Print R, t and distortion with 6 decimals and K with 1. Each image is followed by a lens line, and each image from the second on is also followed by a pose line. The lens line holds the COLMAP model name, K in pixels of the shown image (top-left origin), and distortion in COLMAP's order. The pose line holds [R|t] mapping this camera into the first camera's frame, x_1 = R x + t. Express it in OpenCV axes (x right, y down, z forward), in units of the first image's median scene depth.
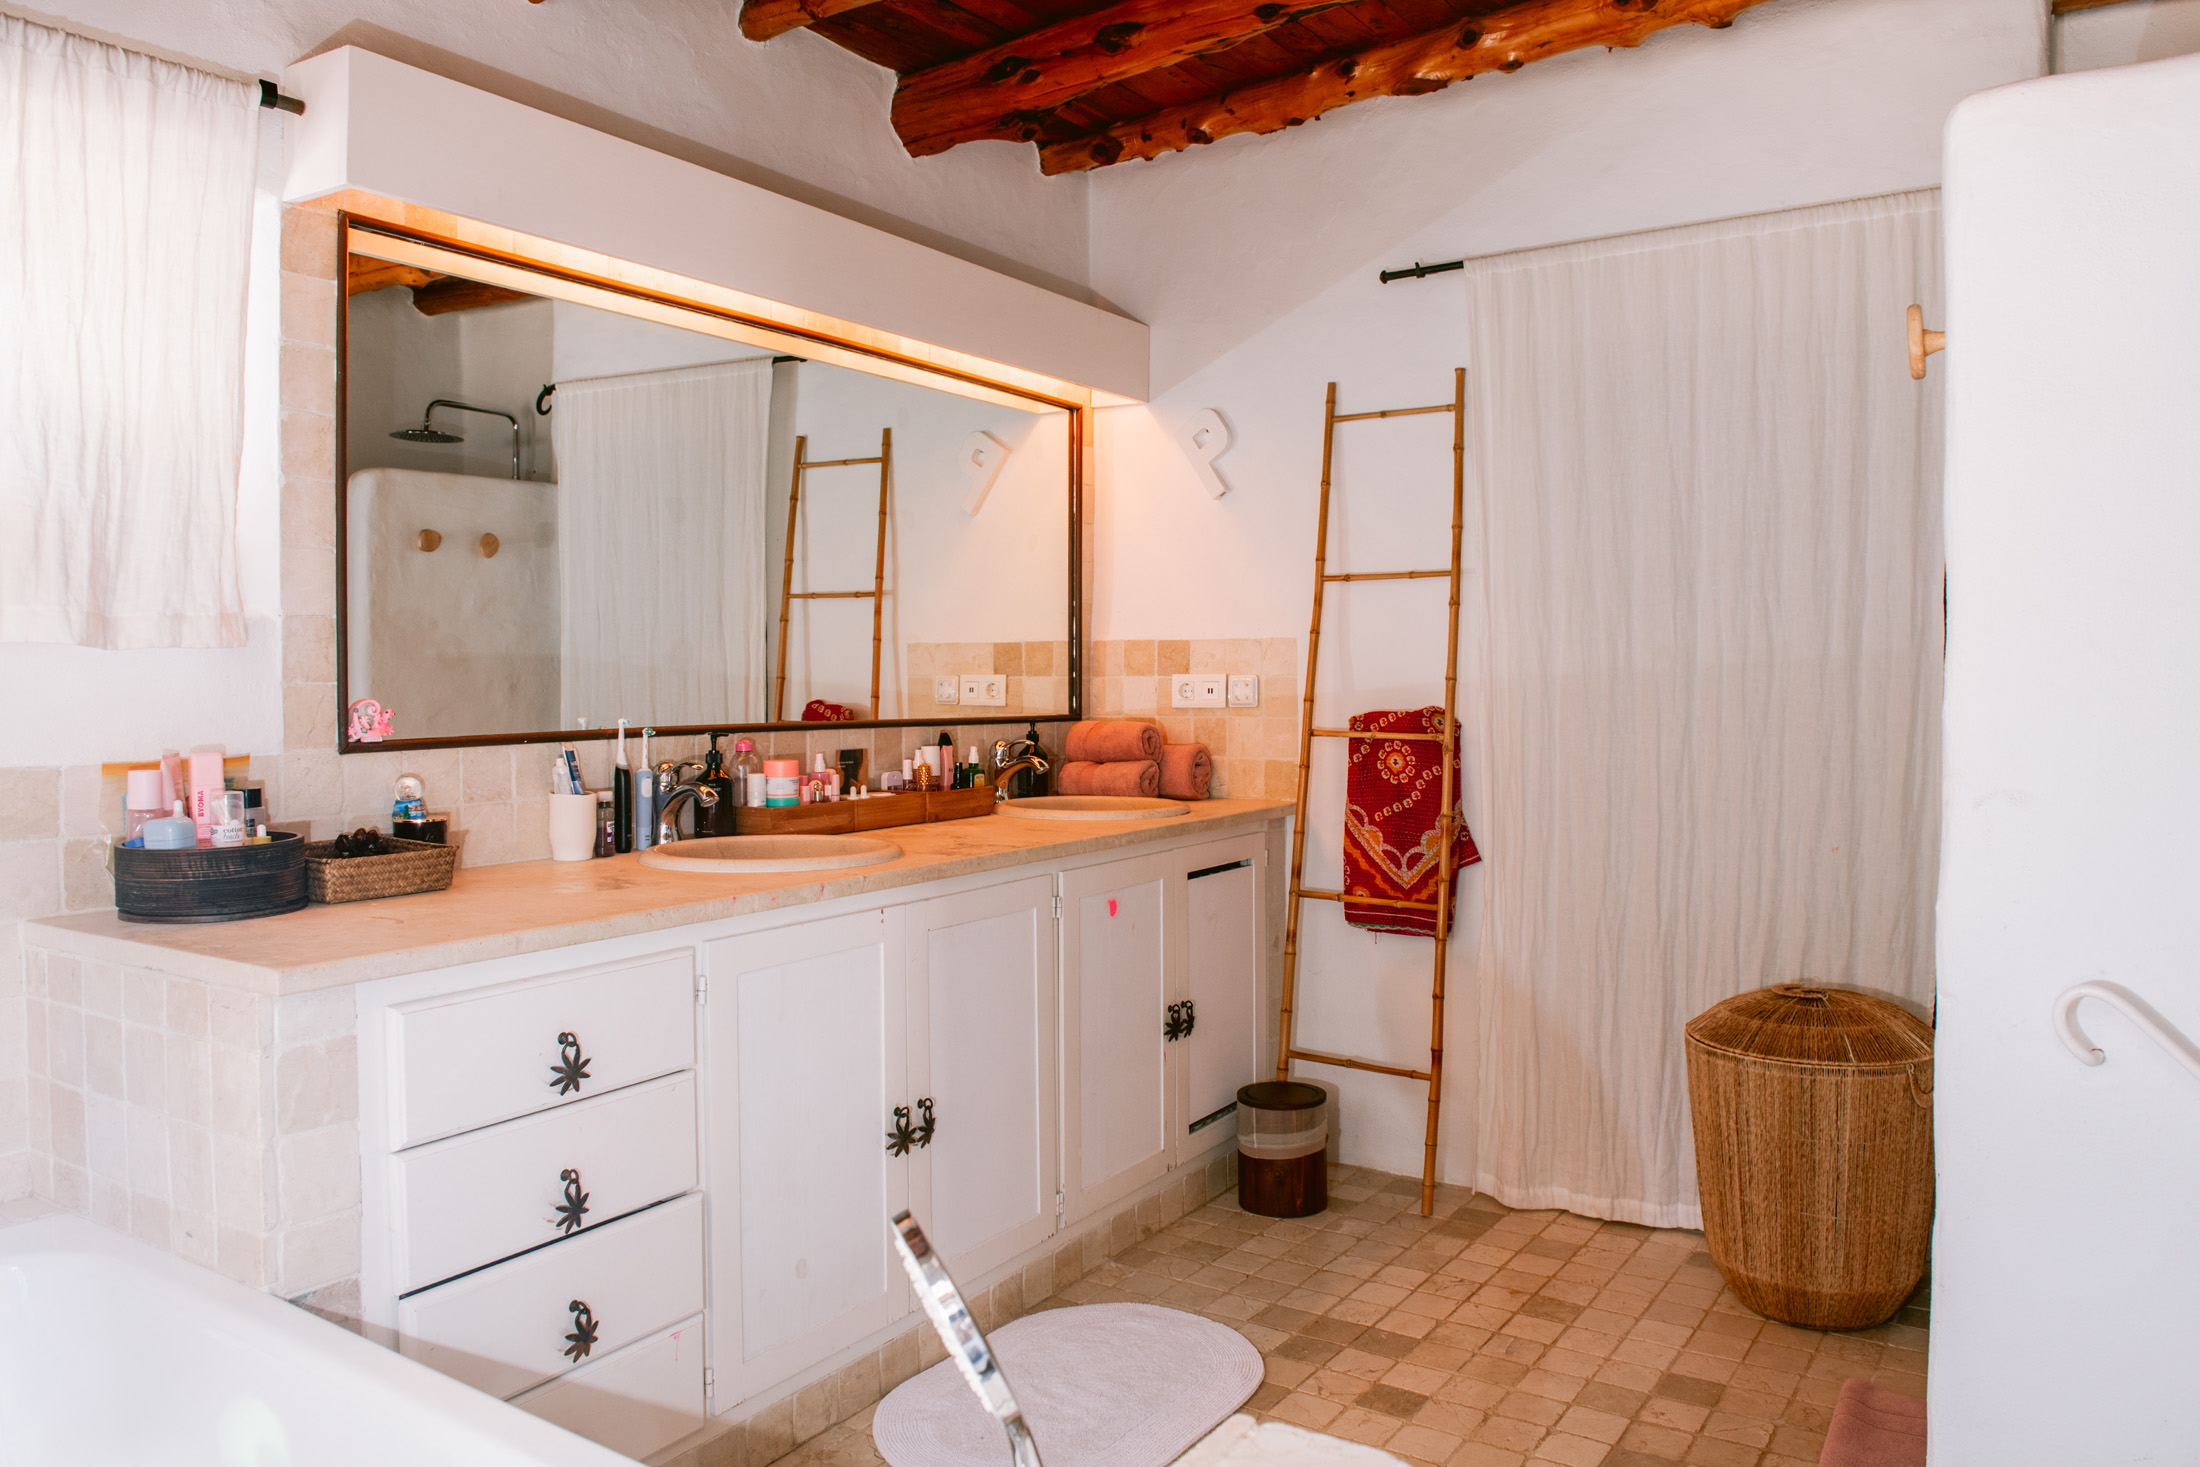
lens RADIAL K [[1613.6, 0, 1100.0], [0, 1613.6, 733.5], [0, 0, 1]] dist [-0.053736, 0.004540]
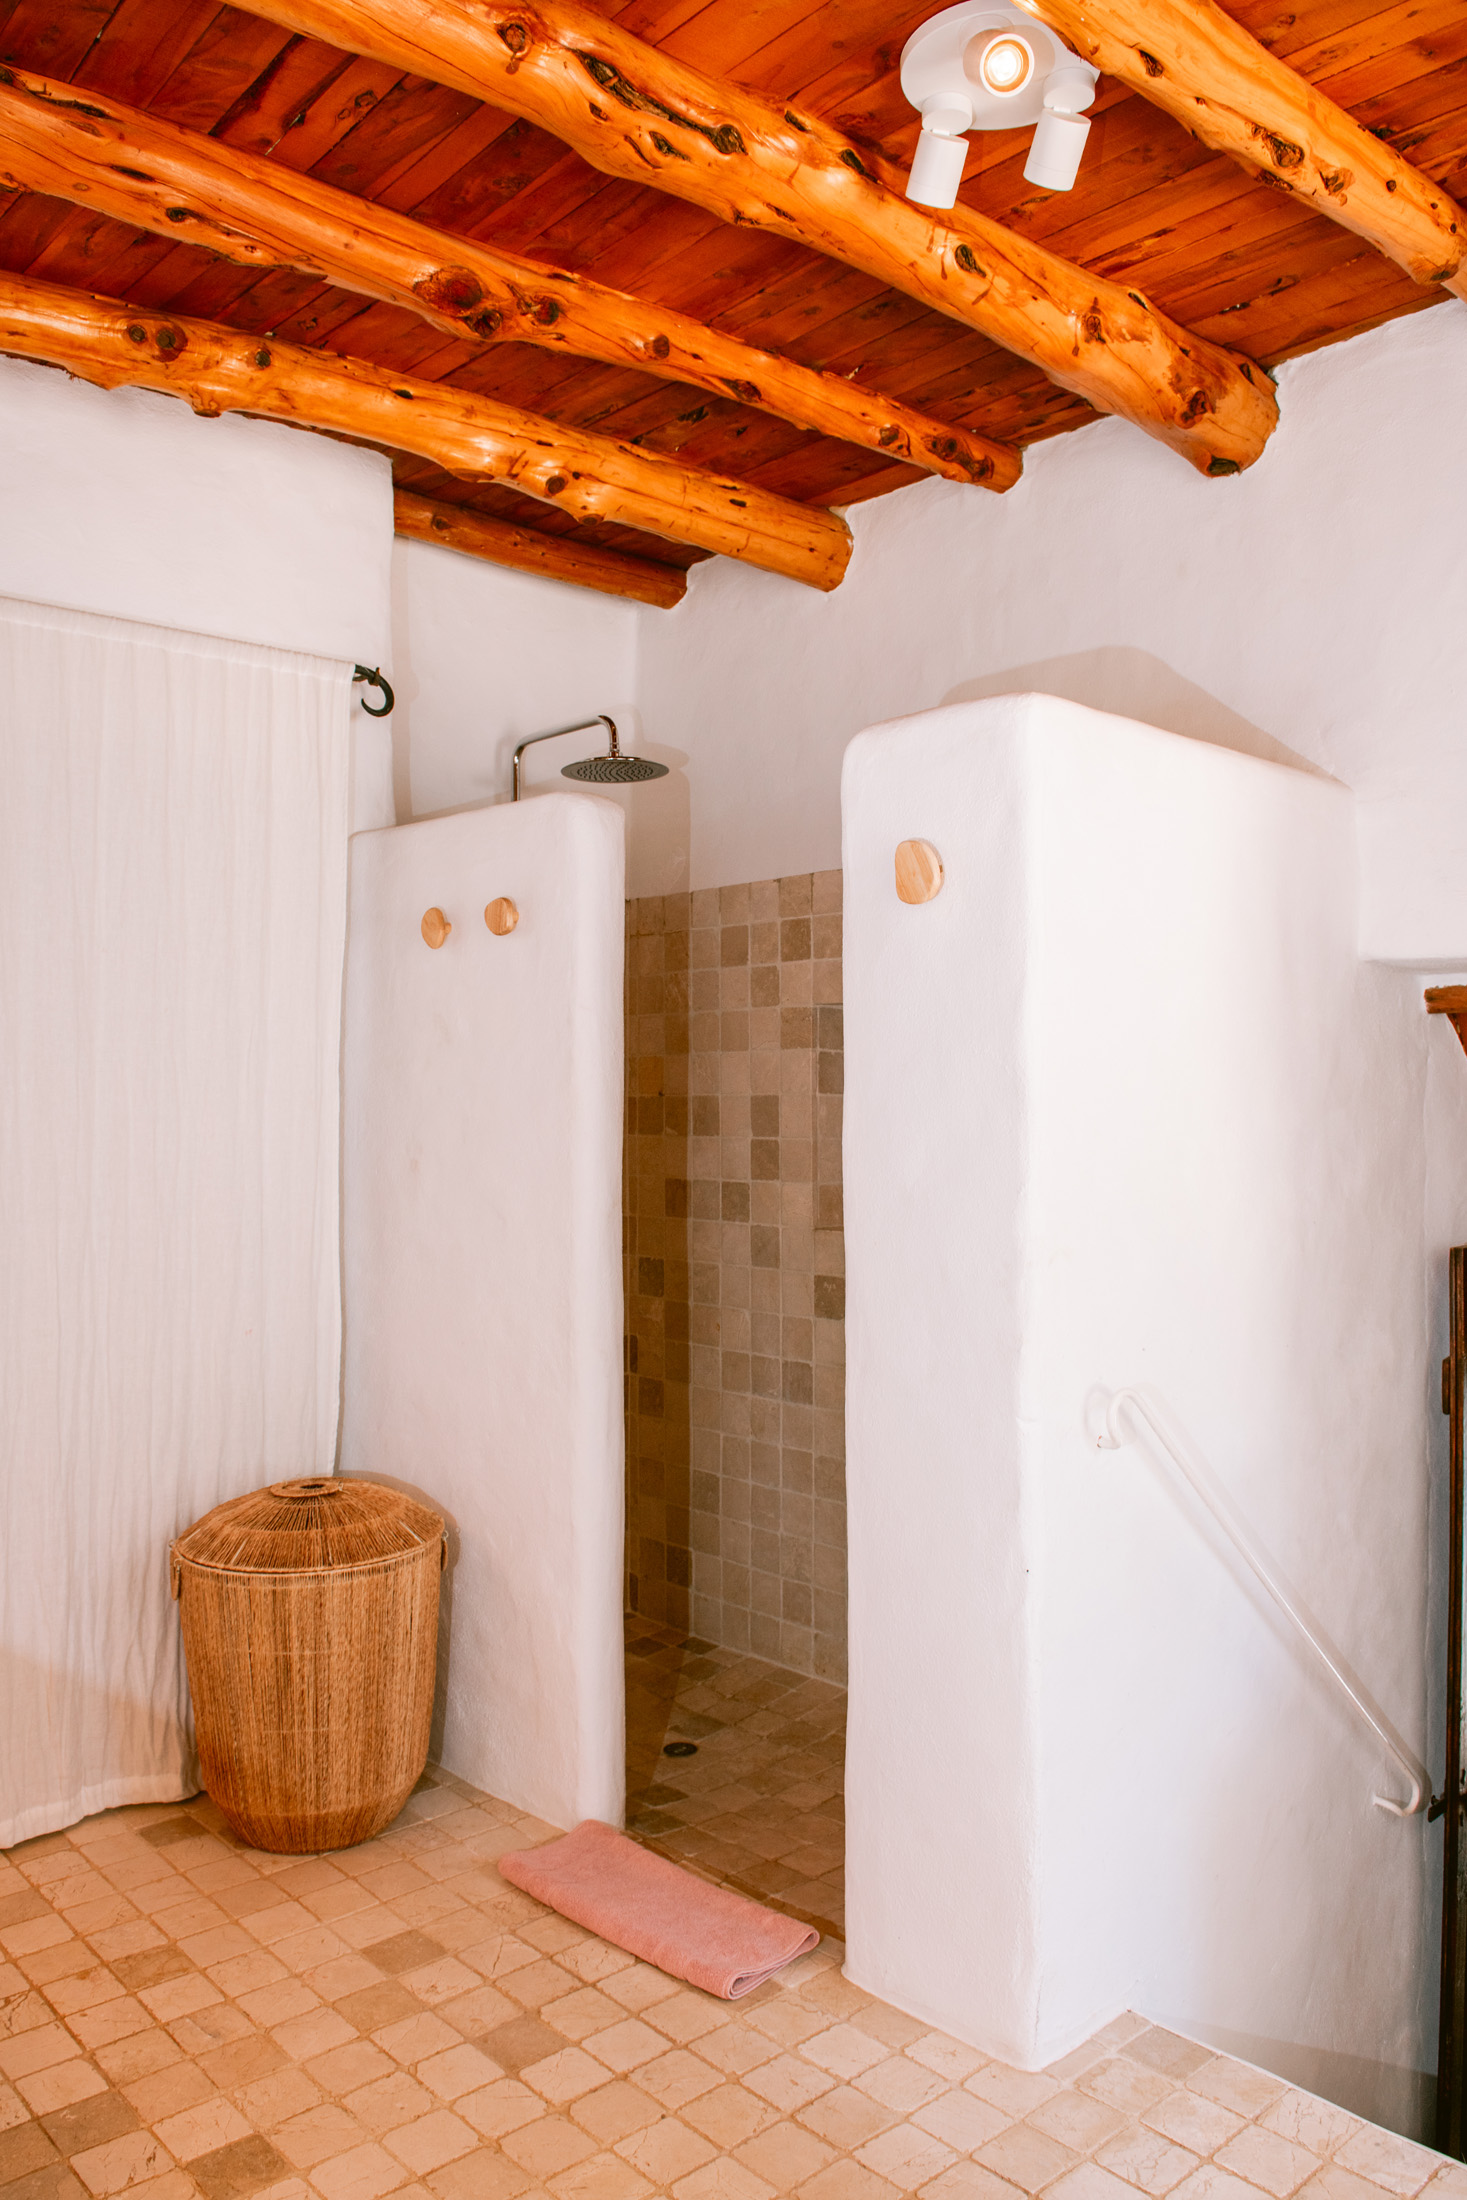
lens RADIAL K [[1613.6, 0, 733.5], [0, 1613.6, 1100.0], [0, 0, 1]] dist [-0.053736, 0.004540]
pose [[0.207138, 0.010146, 0.978259, -0.419137], [0.030647, 0.999388, -0.016854, -0.041054], [-0.977832, 0.033472, 0.206700, 0.551860]]
